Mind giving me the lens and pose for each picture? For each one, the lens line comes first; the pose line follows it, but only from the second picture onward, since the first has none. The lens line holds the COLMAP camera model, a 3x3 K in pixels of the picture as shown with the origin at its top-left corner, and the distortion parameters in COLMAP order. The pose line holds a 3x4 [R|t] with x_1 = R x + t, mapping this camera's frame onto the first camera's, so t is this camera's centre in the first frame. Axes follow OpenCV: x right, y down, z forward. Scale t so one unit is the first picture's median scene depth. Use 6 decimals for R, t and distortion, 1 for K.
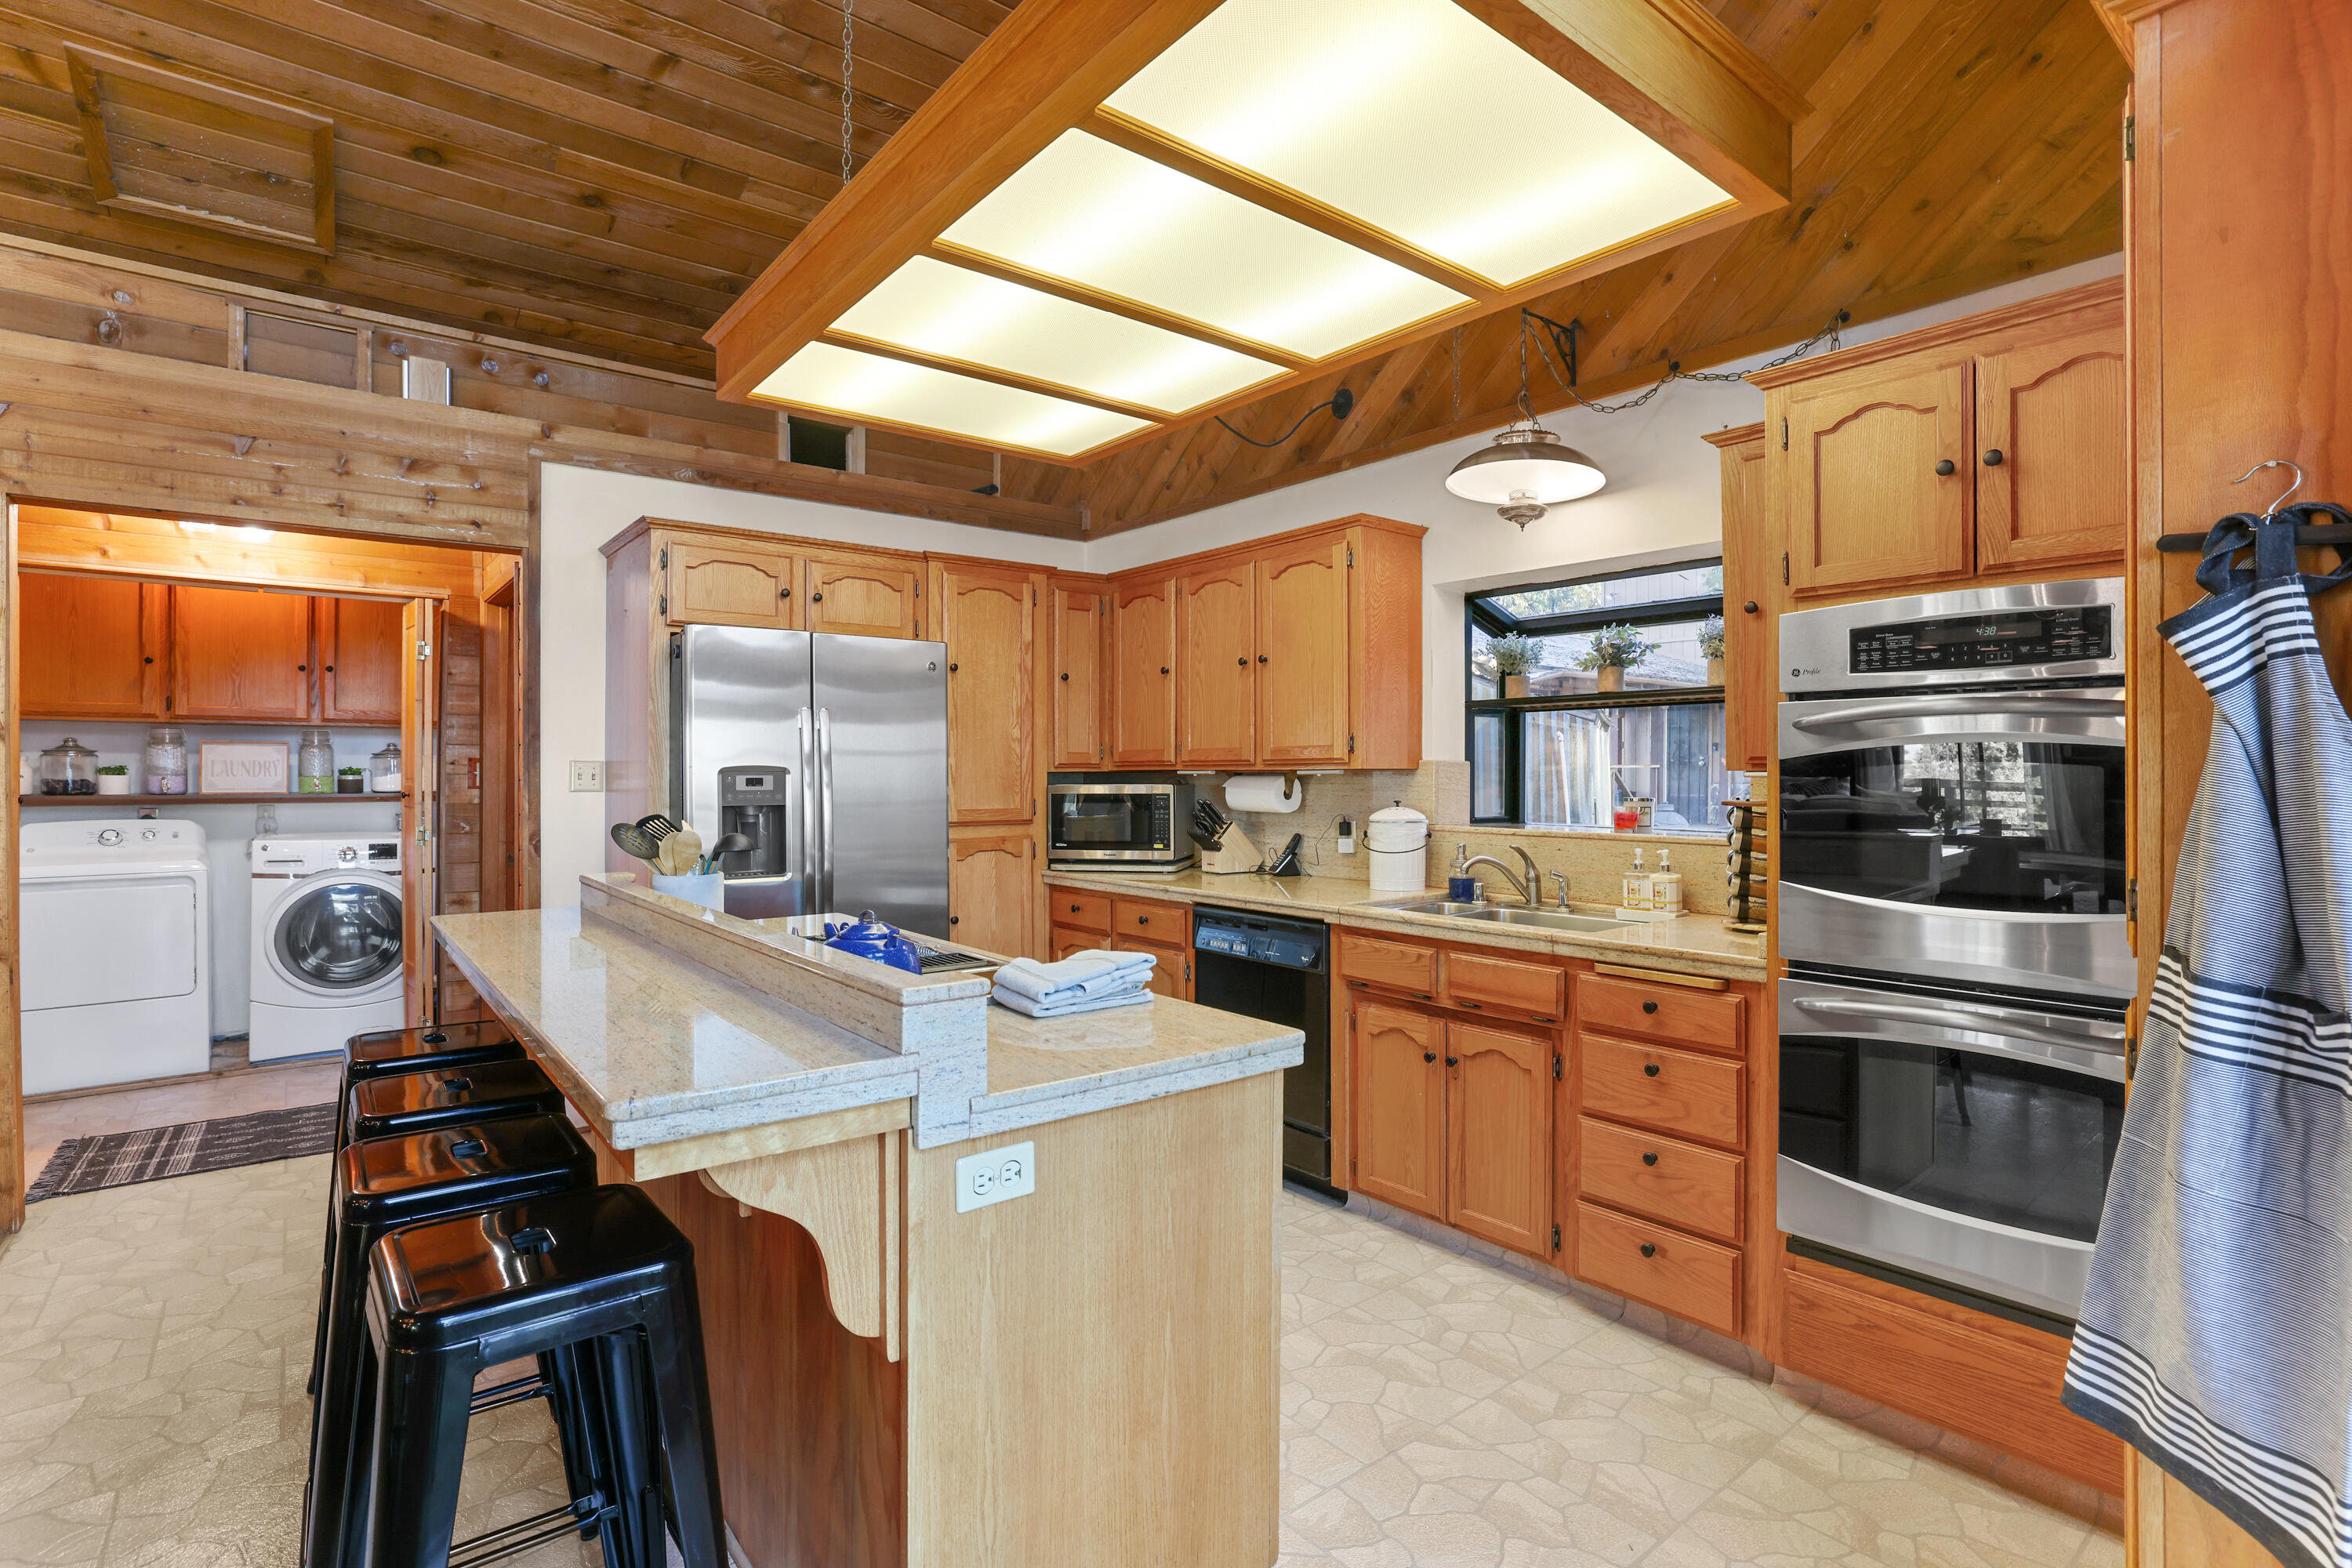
lens RADIAL K [[1131.9, 0, 1178.7], [0, 1131.9, 774.2], [0, 0, 1]] dist [-0.049462, 0.026454]
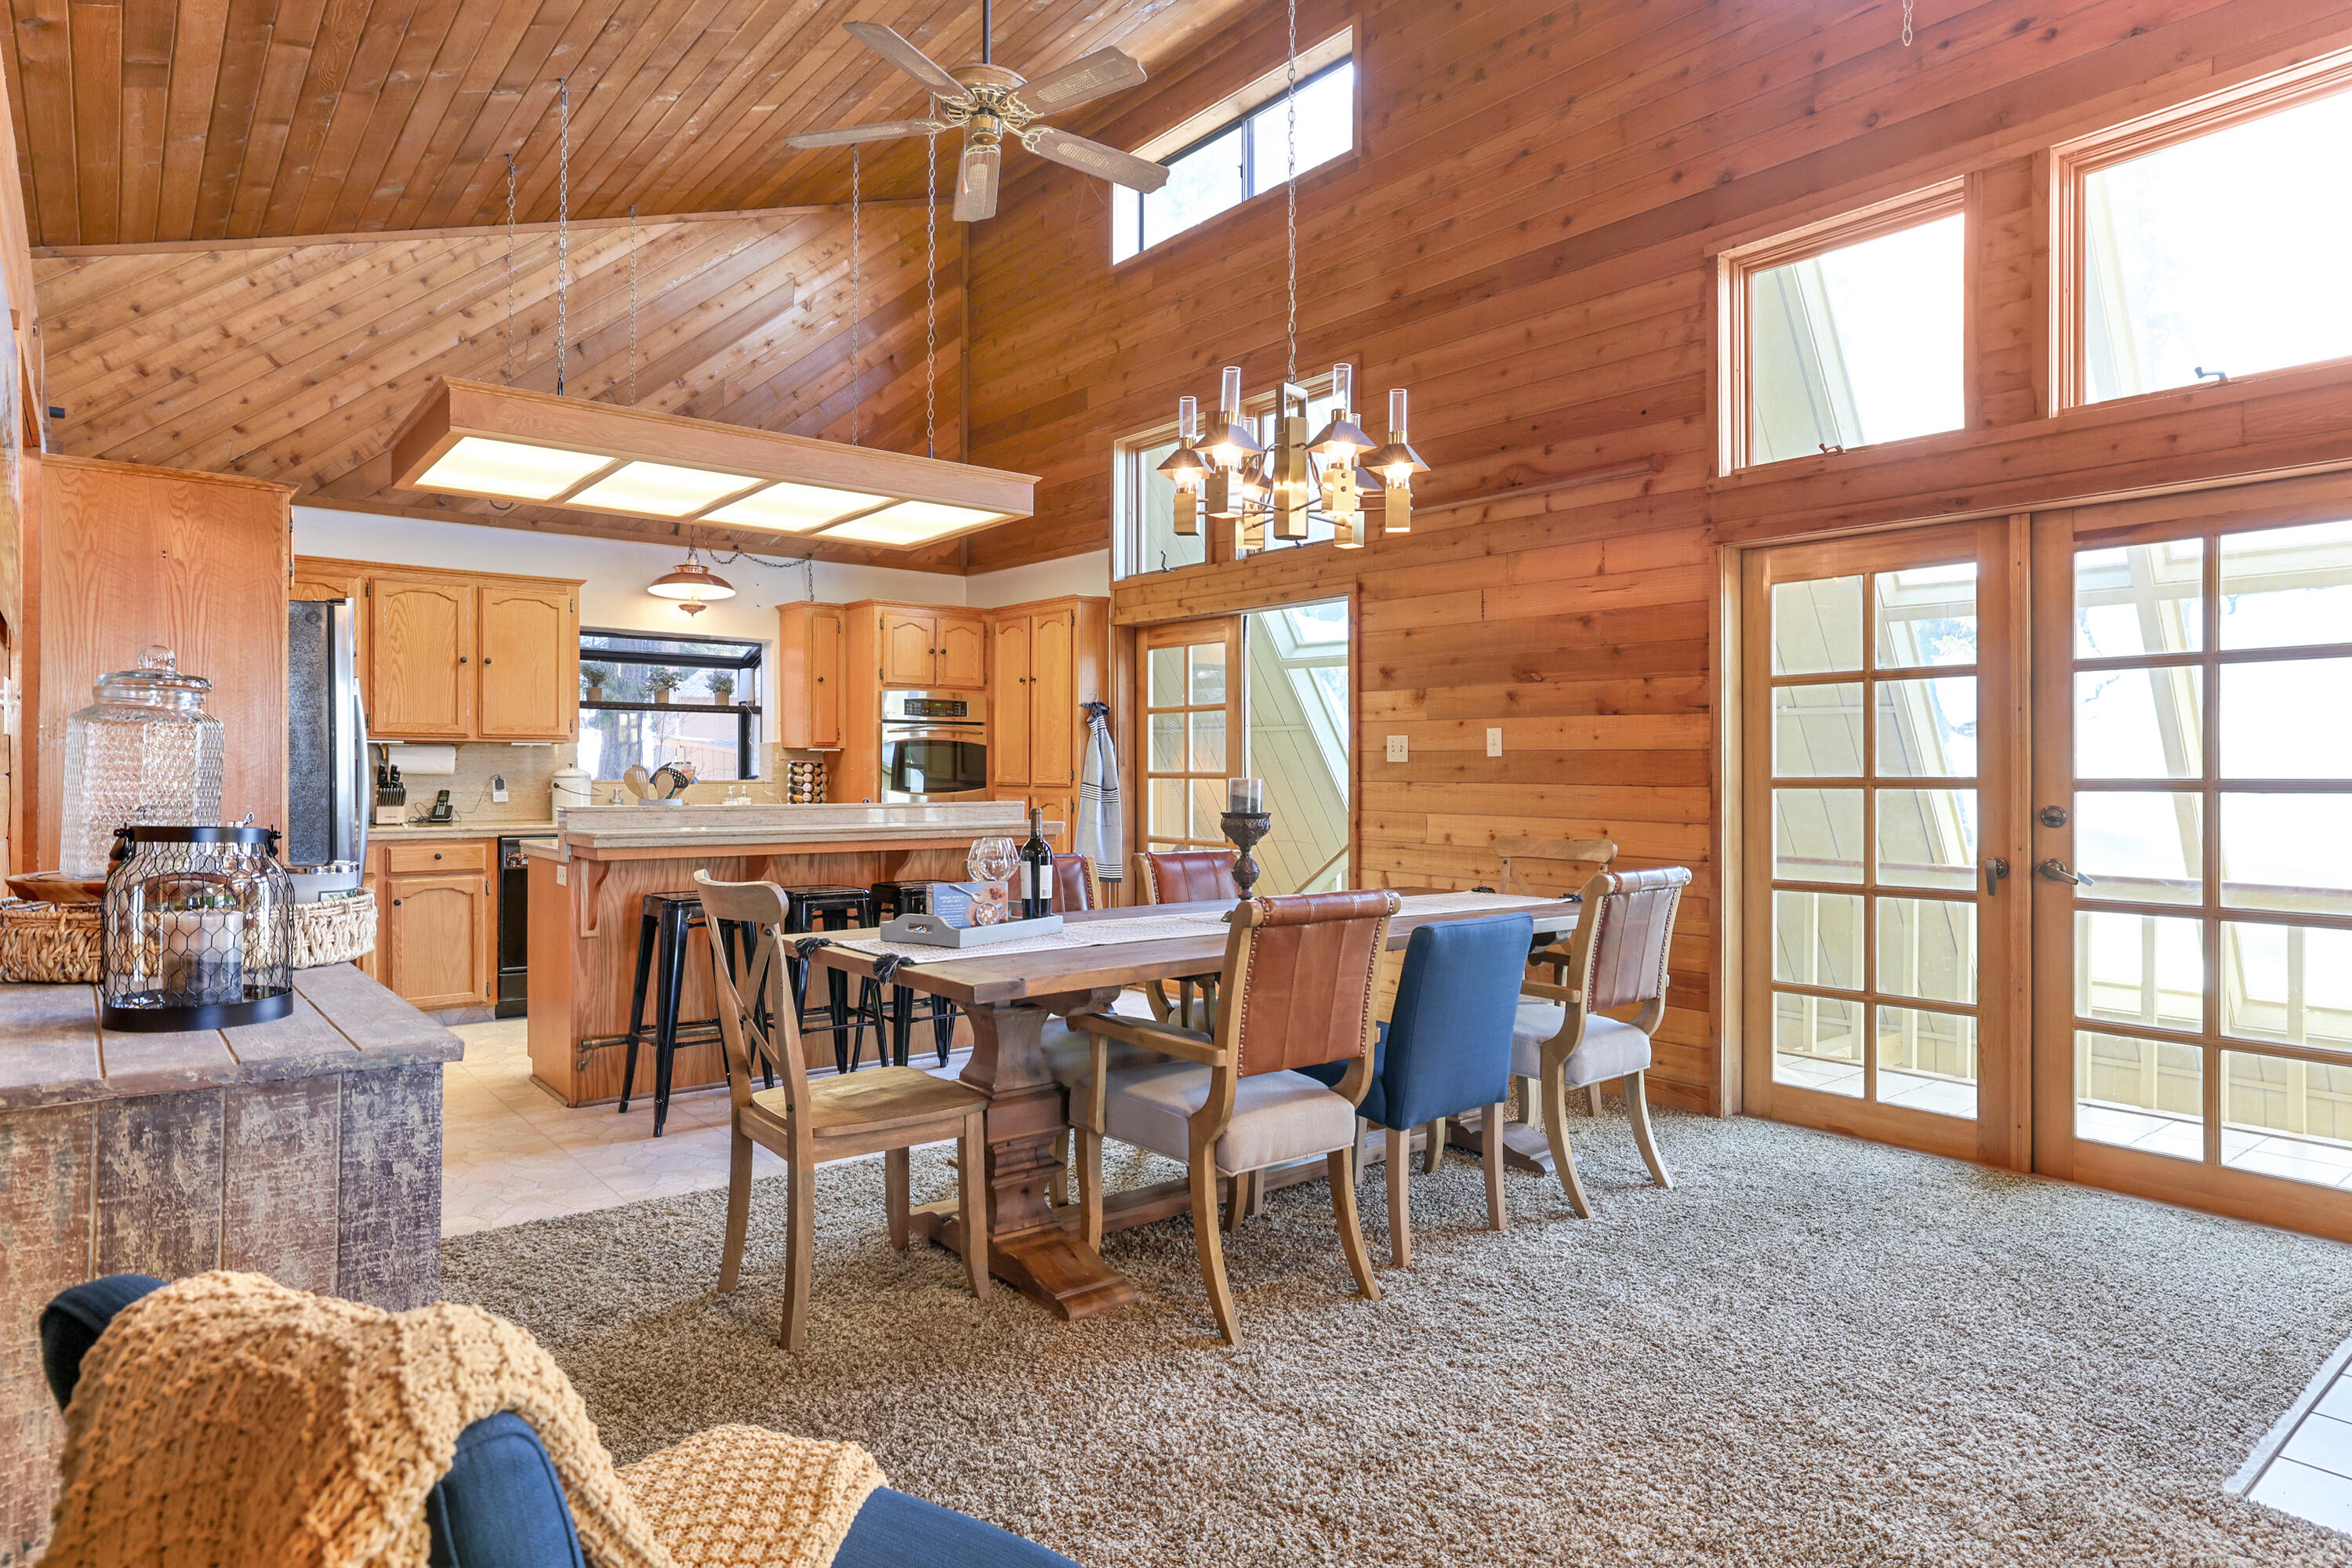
lens RADIAL K [[1335.4, 0, 1176.0], [0, 1335.4, 784.0], [0, 0, 1]] dist [-0.000986, 0.001042]
pose [[-0.005143, -0.004938, 0.999975, -2.115074], [-0.002141, 0.999986, 0.004927, 0.052841], [-0.999984, -0.002116, -0.005154, 0.232631]]
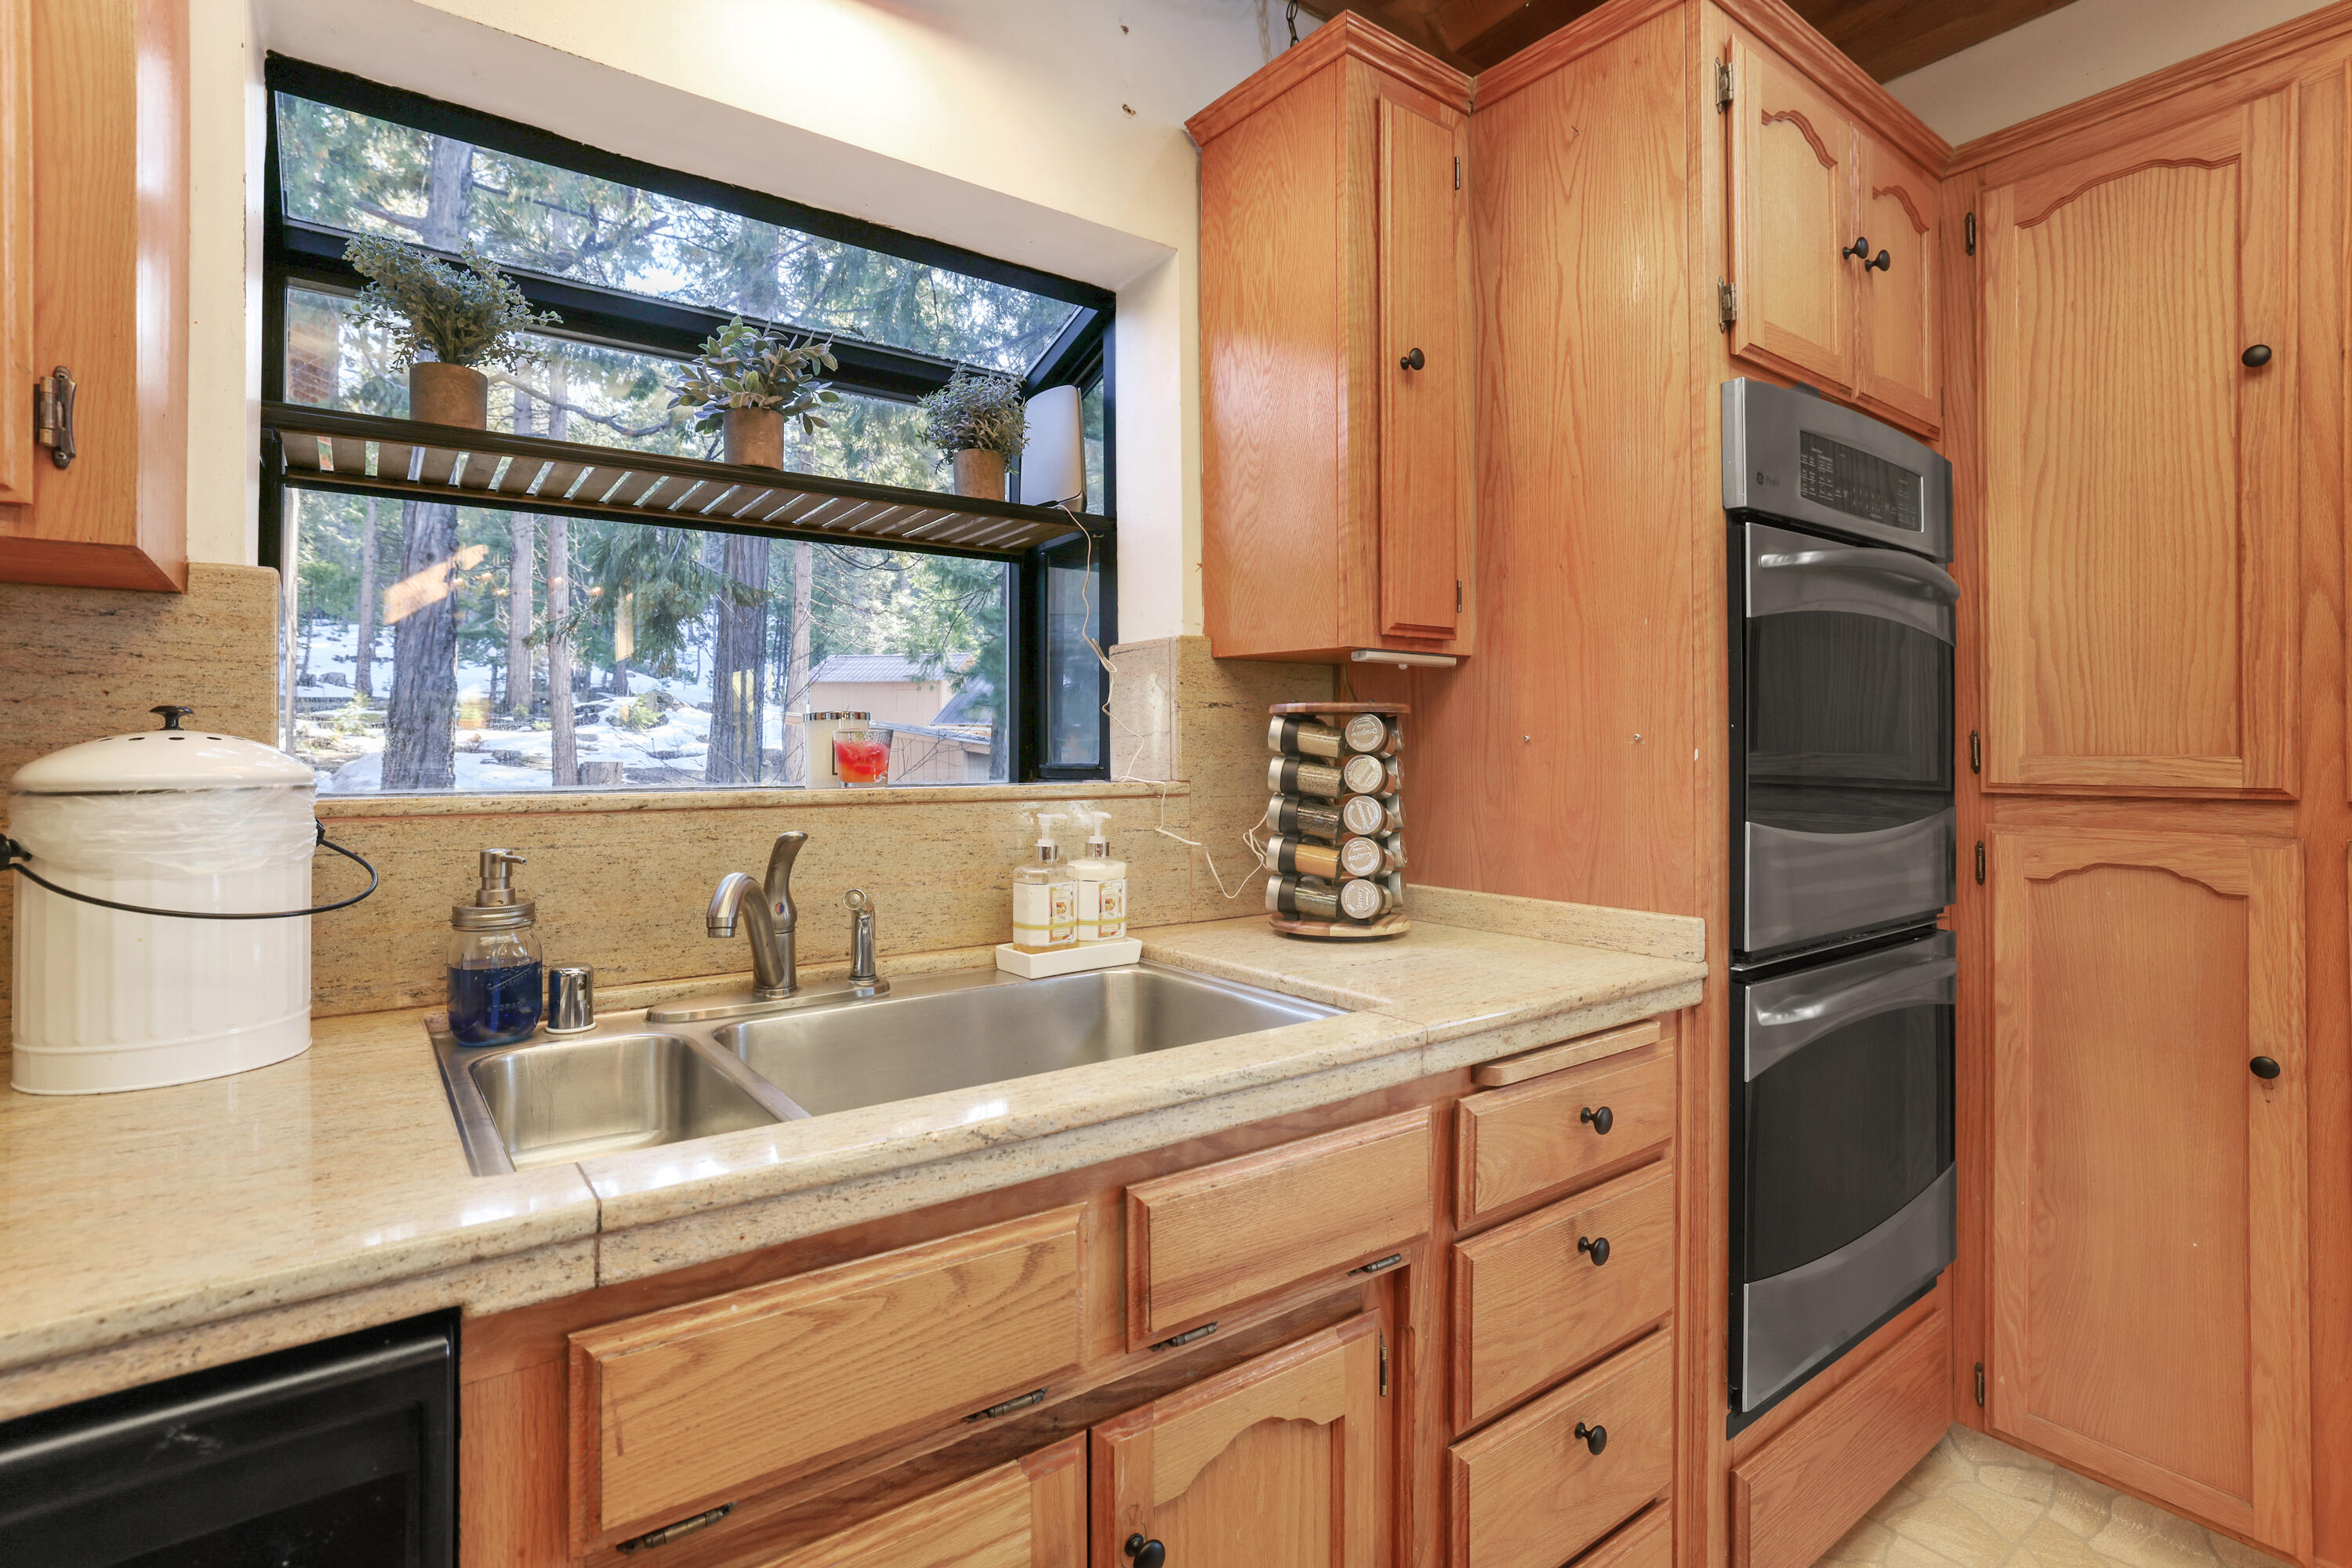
lens RADIAL K [[1131.9, 0, 1178.7], [0, 1131.9, 774.2], [0, 0, 1]] dist [-0.049462, 0.026454]
pose [[0.049123, -0.013582, 0.998700, -0.047111], [0.008013, 0.999881, 0.013204, 0.047913], [-0.998761, 0.007354, 0.049225, 0.992836]]
